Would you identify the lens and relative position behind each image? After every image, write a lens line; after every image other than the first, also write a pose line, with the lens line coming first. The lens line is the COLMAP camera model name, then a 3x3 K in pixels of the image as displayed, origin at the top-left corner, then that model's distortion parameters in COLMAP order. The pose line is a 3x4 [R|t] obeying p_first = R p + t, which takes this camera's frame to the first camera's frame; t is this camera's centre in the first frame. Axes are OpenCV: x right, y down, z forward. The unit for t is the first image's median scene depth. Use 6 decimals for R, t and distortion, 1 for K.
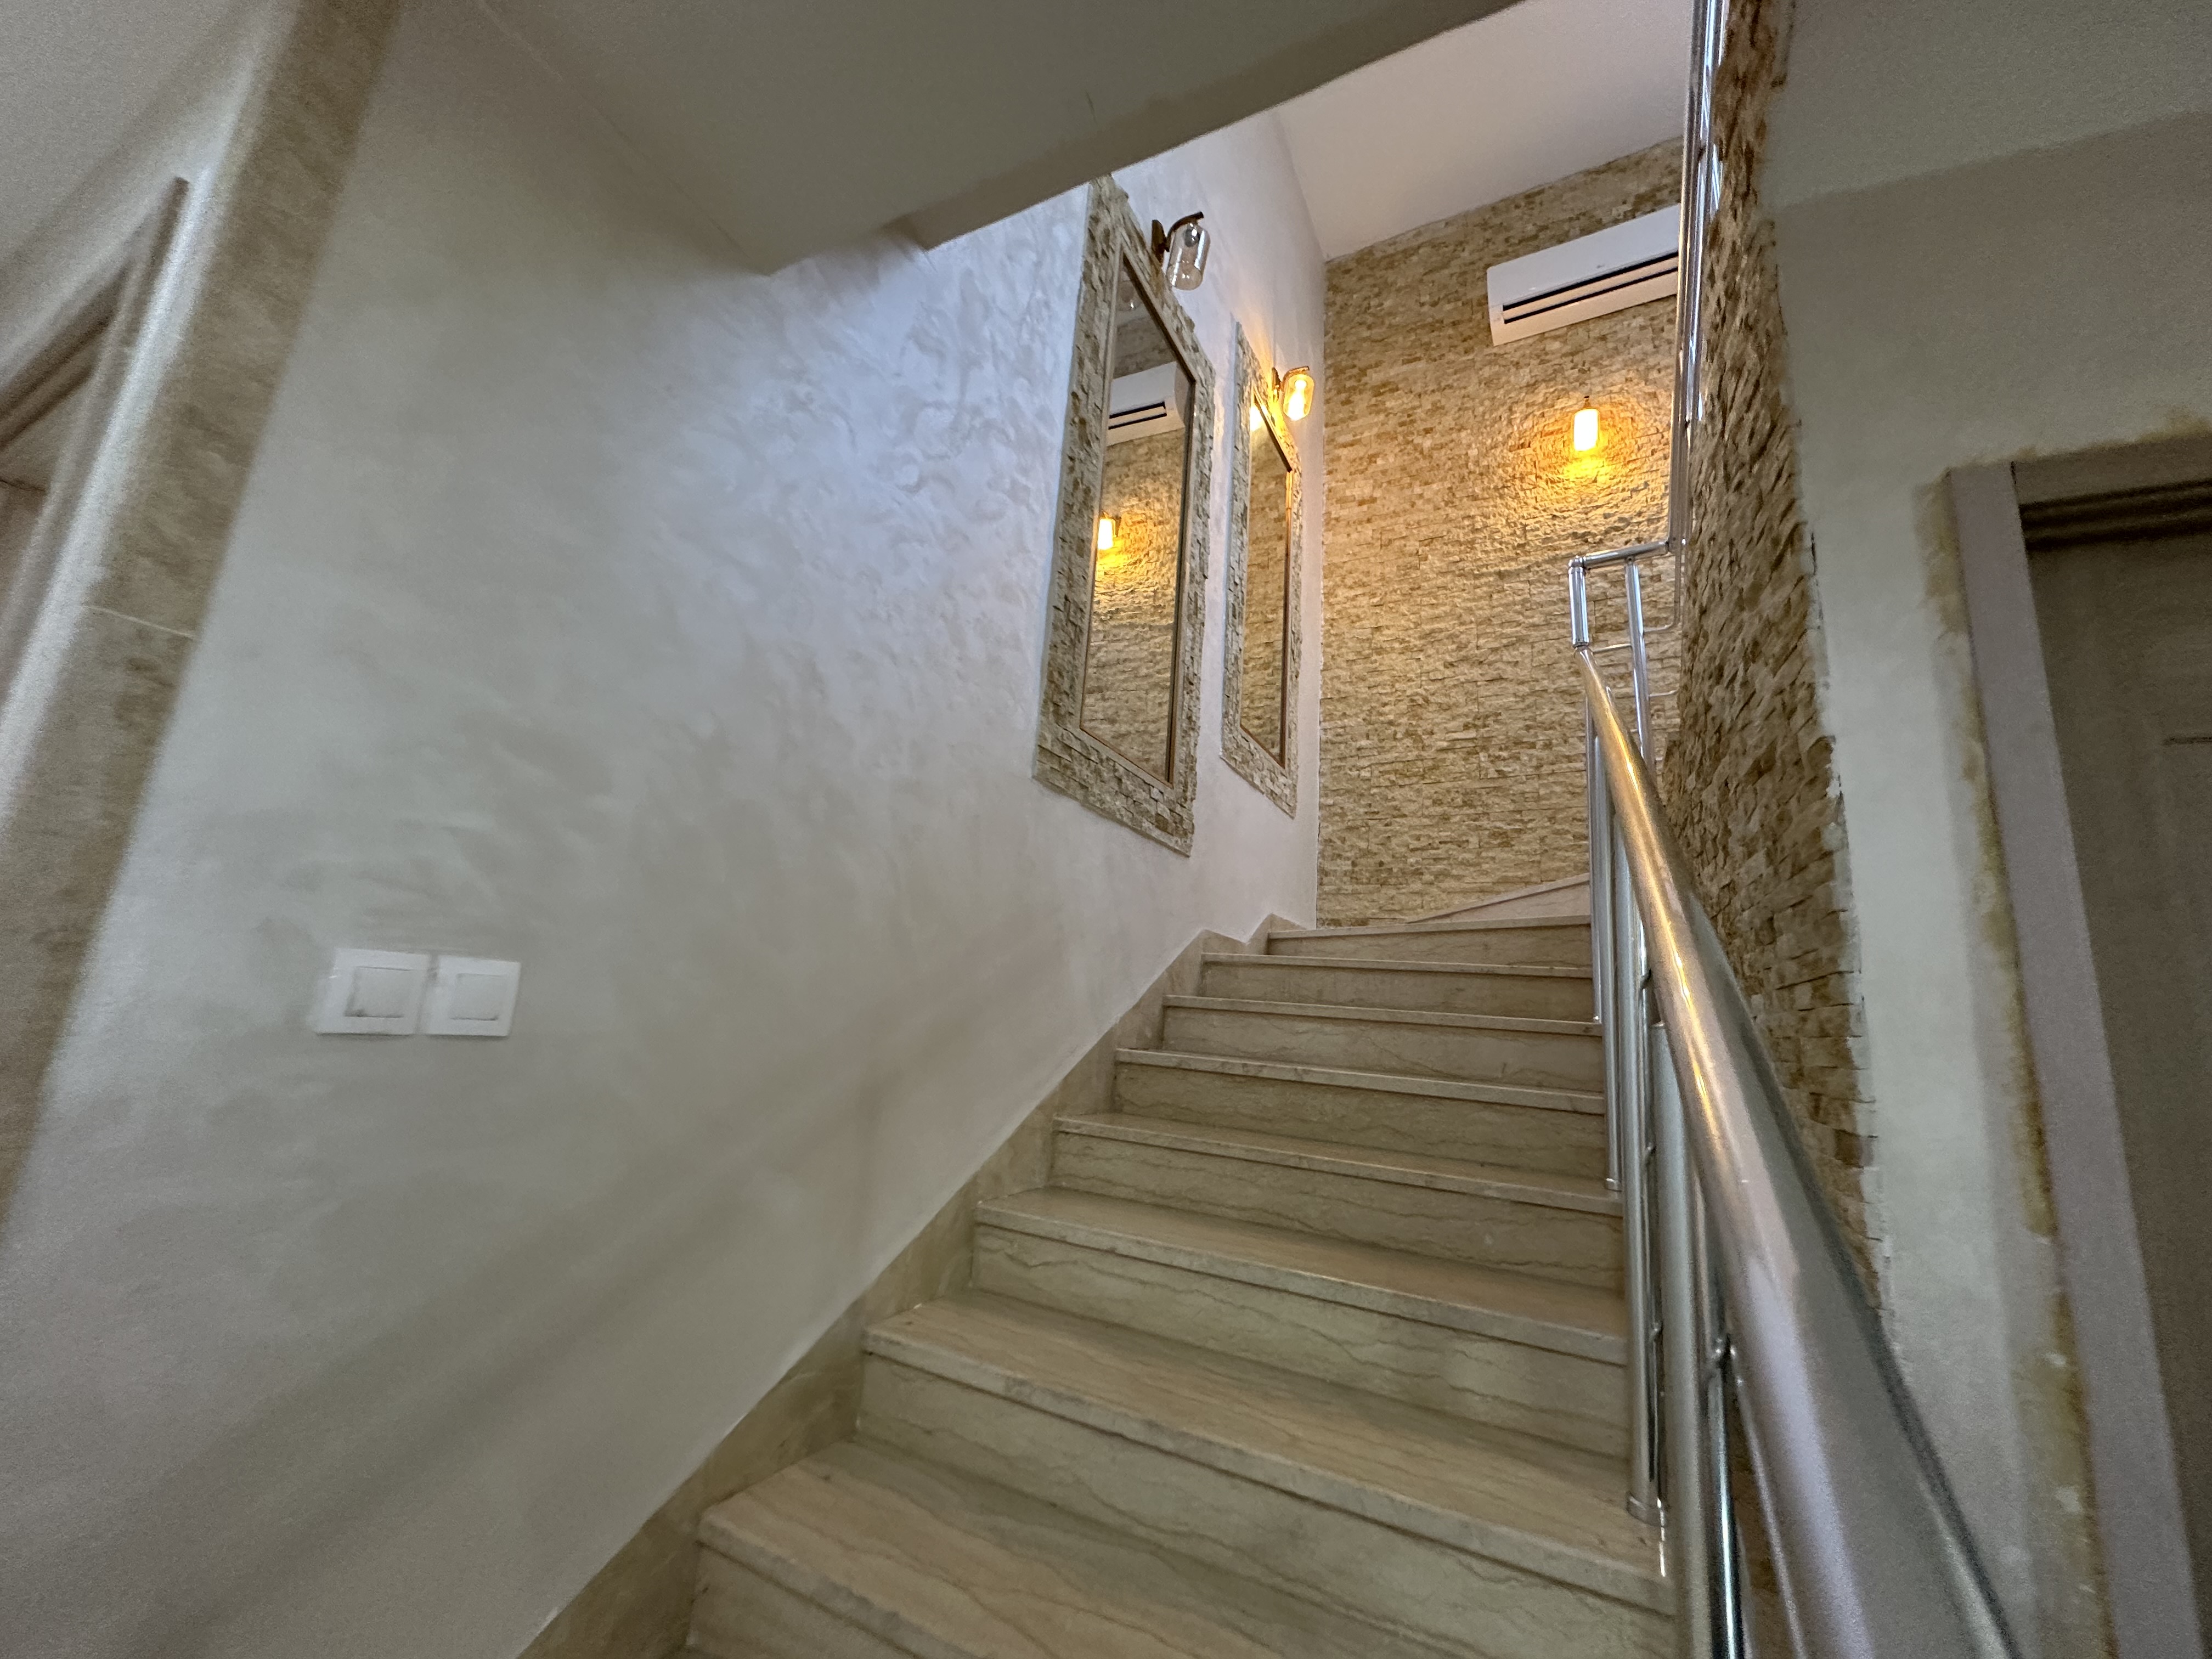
lens RADIAL K [[877.3, 0, 1122.2], [0, 877.3, 832.1], [0, 0, 1]] dist [-0.005238, 0.001232]
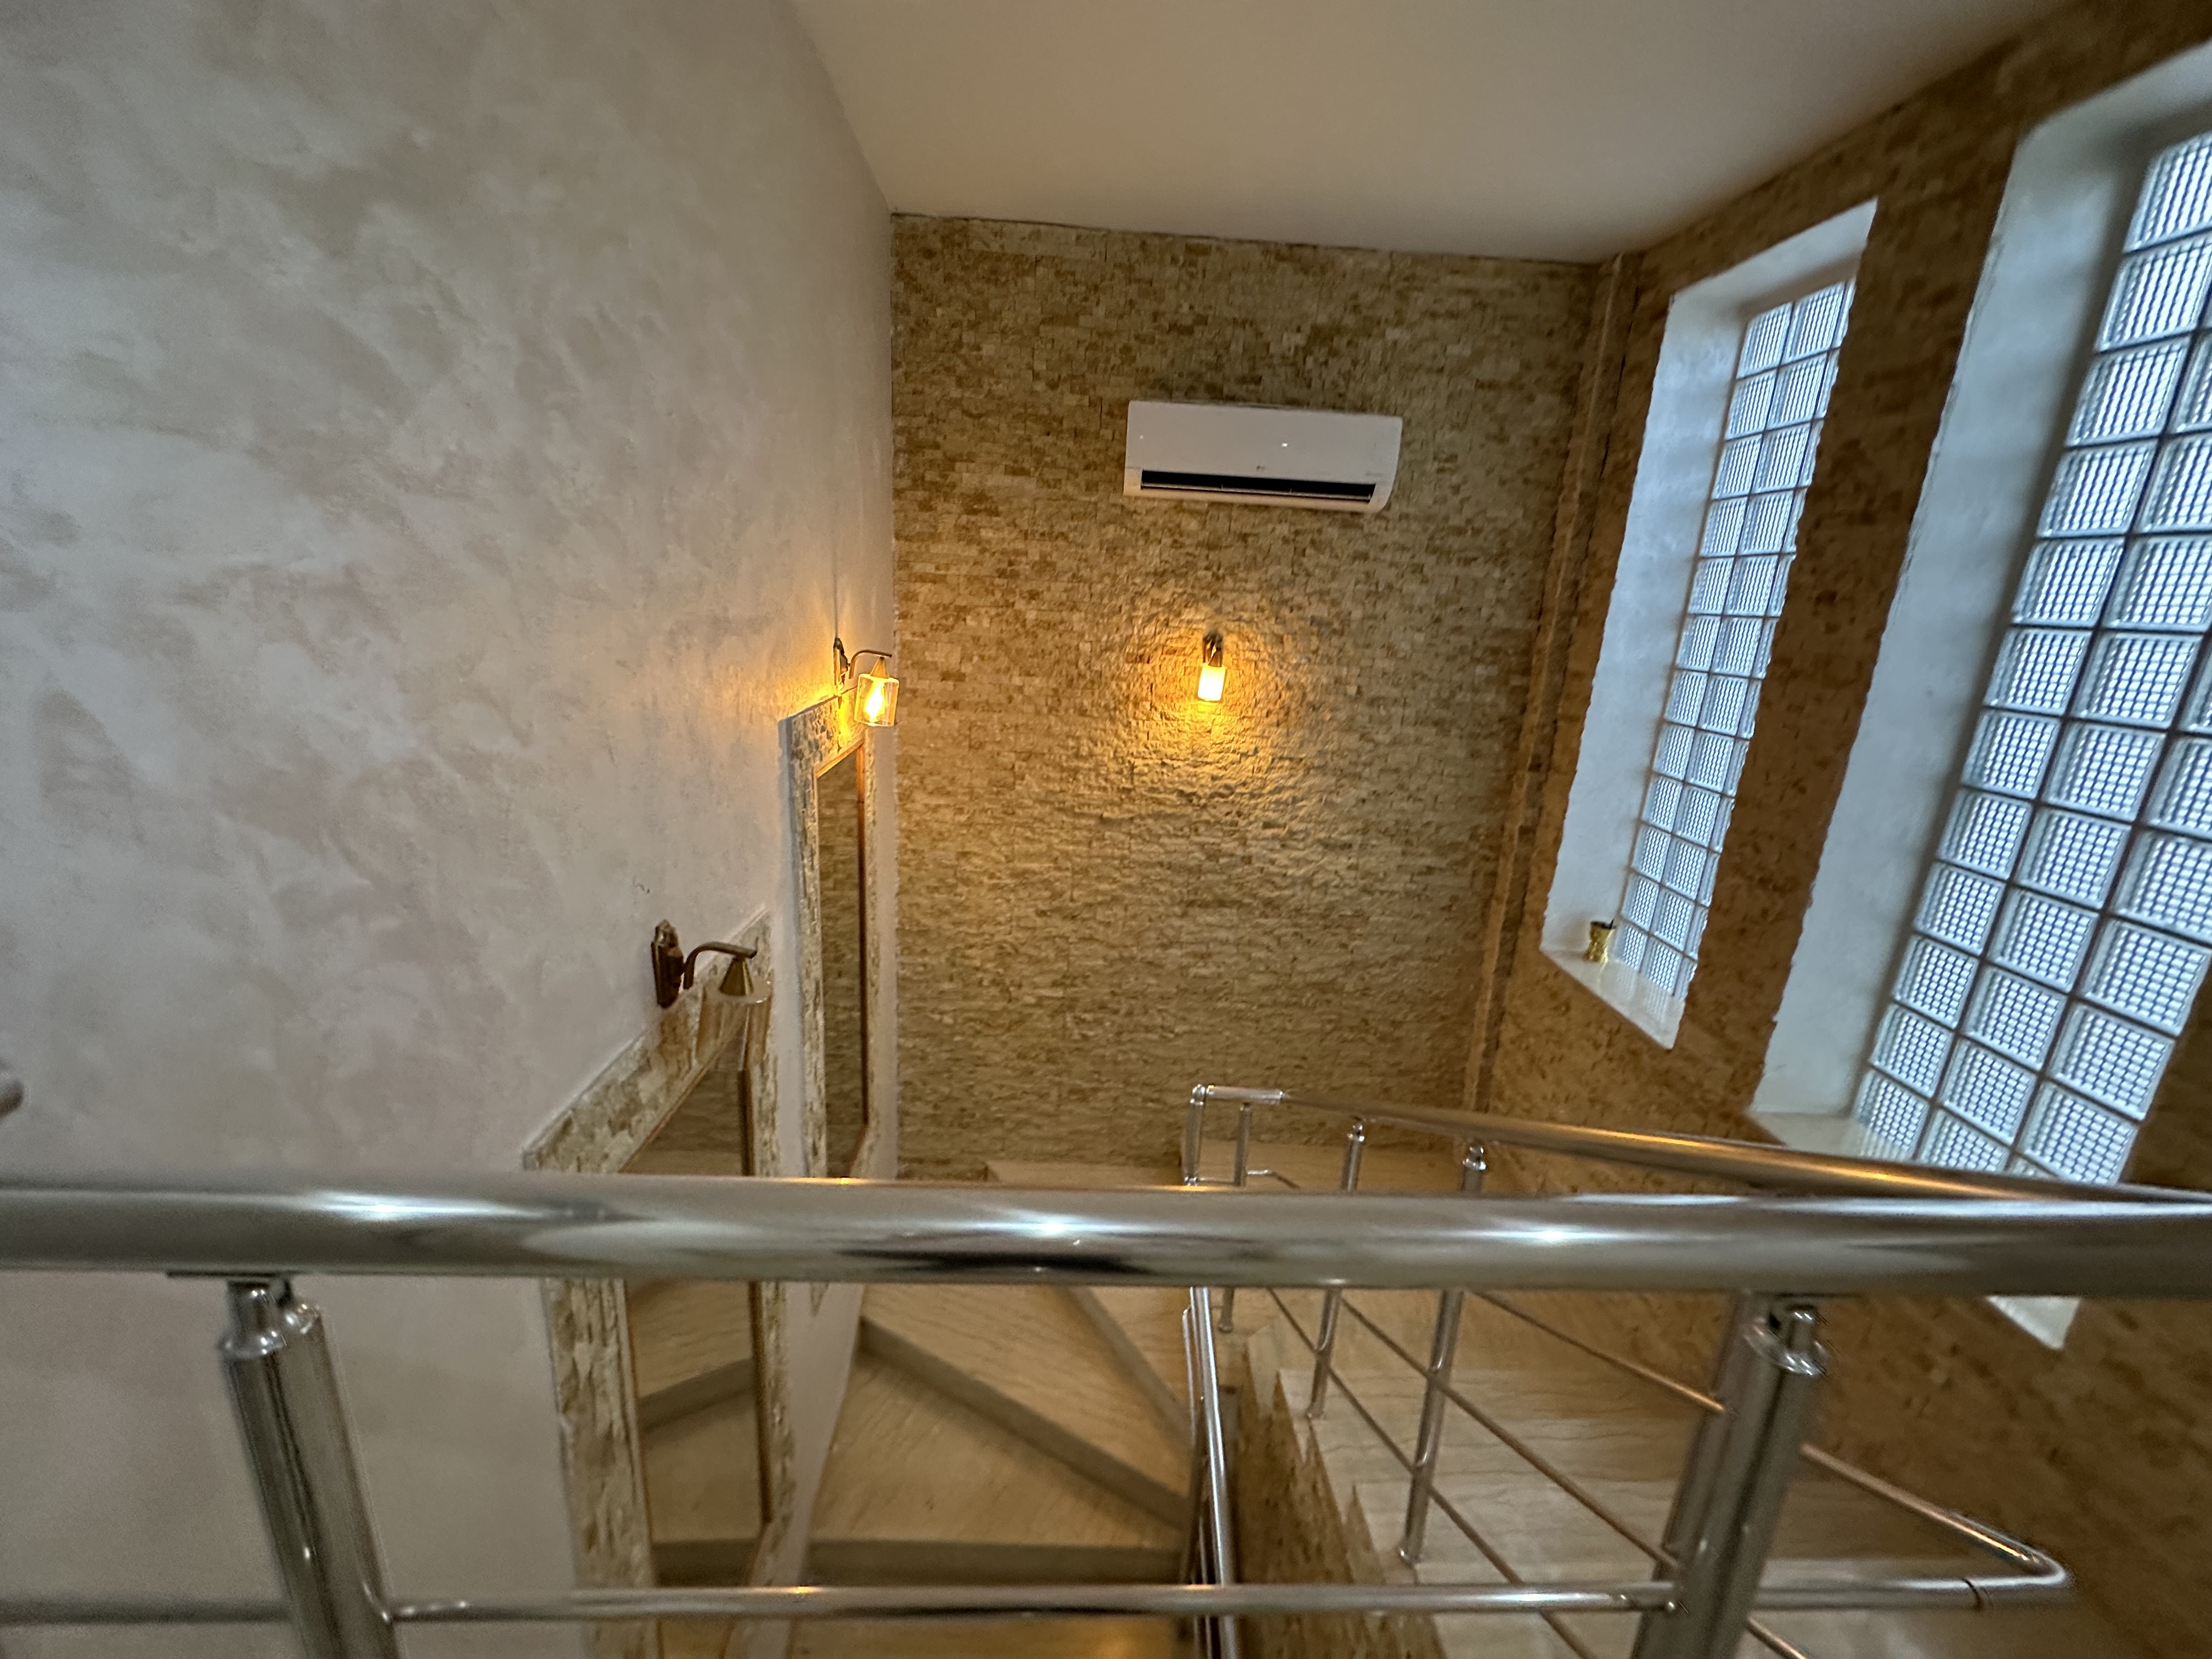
lens RADIAL K [[877.3, 0, 1112.5], [0, 877.3, 822.5], [0, 0, 1]] dist [-0.005238, 0.001232]
pose [[0.869224, -0.138662, 0.474576, 0.041198], [-0.112879, 0.878861, 0.463532, -1.391189], [-0.481361, -0.456483, 0.748275, 0.657566]]
